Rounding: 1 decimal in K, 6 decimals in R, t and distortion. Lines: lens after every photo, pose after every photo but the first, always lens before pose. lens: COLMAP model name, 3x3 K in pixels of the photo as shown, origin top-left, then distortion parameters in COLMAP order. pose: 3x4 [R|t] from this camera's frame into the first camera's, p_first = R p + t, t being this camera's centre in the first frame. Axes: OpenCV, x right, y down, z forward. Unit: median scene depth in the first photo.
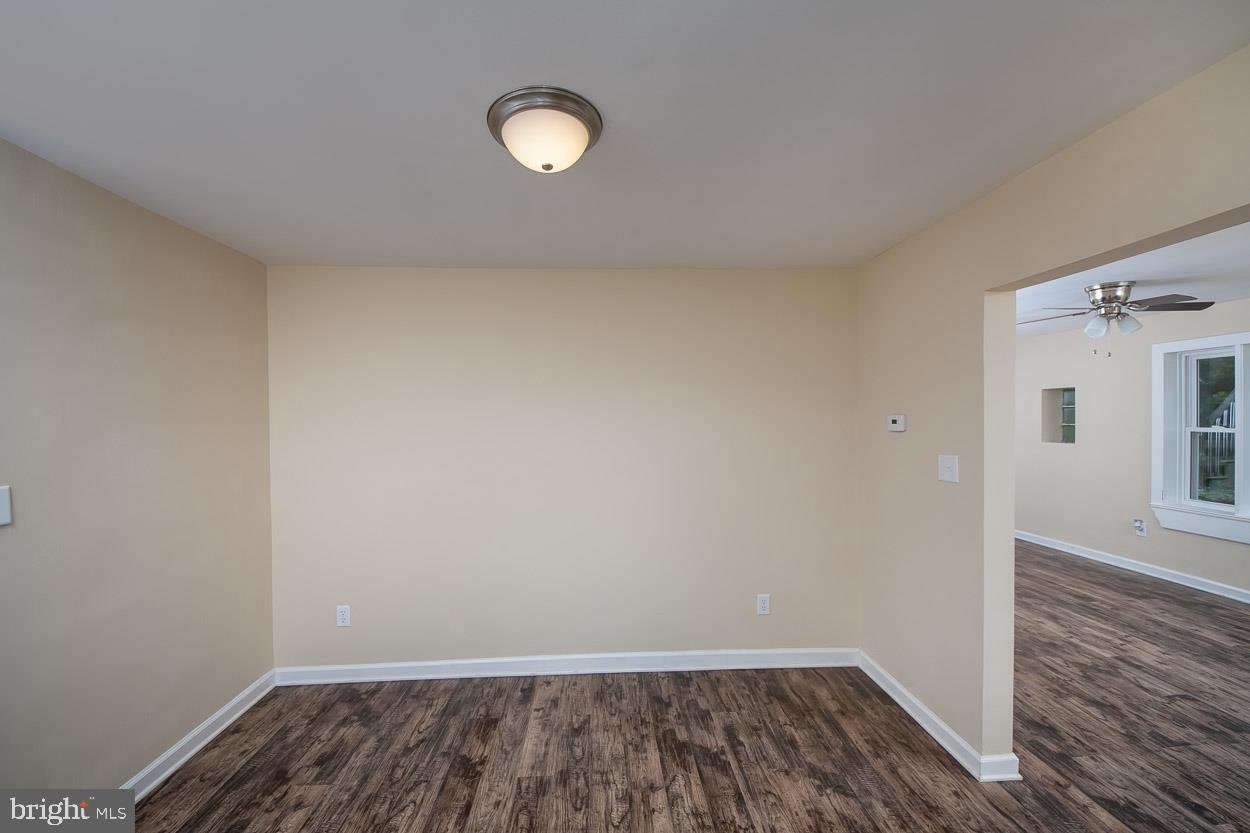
lens RADIAL K [[540.1, 0, 618.7], [0, 540.1, 418.4], [0, 0, 1]] dist [-0.009418, -0.002322]
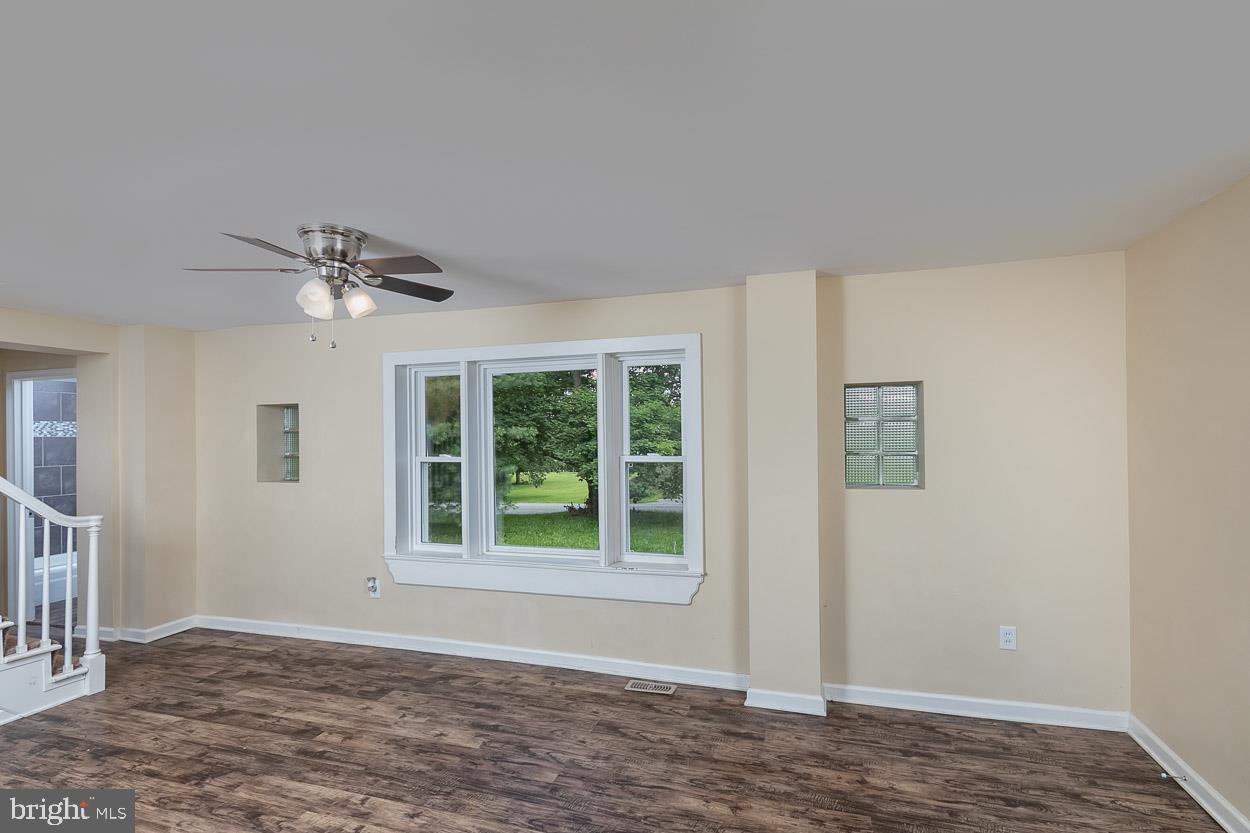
lens RADIAL K [[604.4, 0, 649.0], [0, 604.4, 435.9], [0, 0, 1]] dist [-0.003214, -0.003511]
pose [[0.353496, 0.000531, 0.935436, 0.387154], [0.012754, 0.999904, -0.005387, -0.005788], [-0.935349, 0.013835, 0.353455, 0.407236]]
